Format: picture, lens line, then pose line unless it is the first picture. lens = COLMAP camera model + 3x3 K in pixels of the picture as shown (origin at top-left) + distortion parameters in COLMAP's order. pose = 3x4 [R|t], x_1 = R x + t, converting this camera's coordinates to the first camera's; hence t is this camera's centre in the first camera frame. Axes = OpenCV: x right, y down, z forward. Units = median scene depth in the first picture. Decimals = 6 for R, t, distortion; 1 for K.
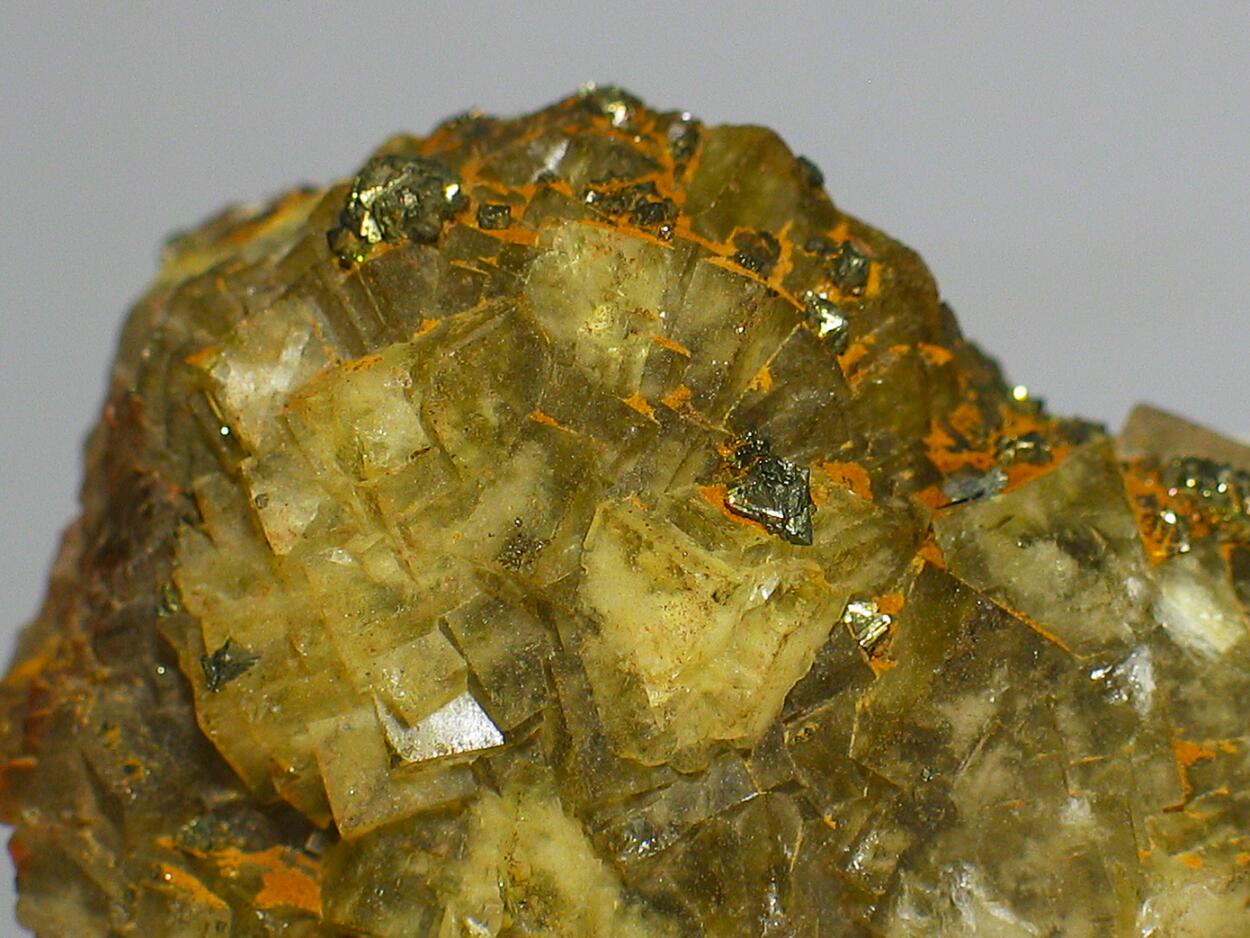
lens RADIAL K [[7984.2, 0, 625.0], [0, 7984.2, 469.0], [0, 0, 1]] dist [0.207747, -17.446513]
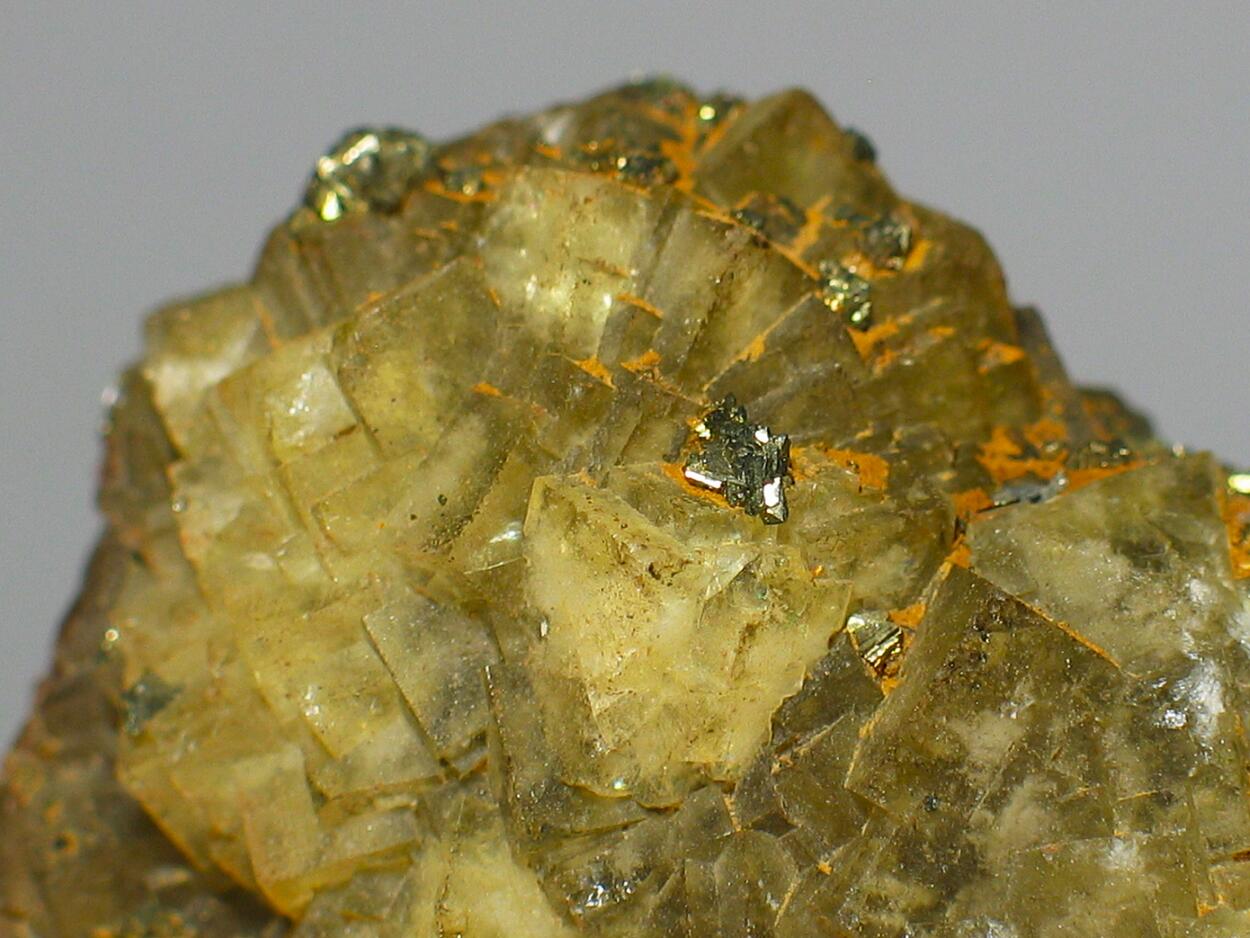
lens RADIAL K [[7984.2, 0, 625.0], [0, 7984.2, 469.0], [0, 0, 1]] dist [0.207747, -17.446513]
pose [[0.972829, -0.023728, -0.230306, 0.197771], [-0.018976, 0.983217, -0.181451, 0.154508], [0.230747, 0.180891, 0.956051, 0.191870]]
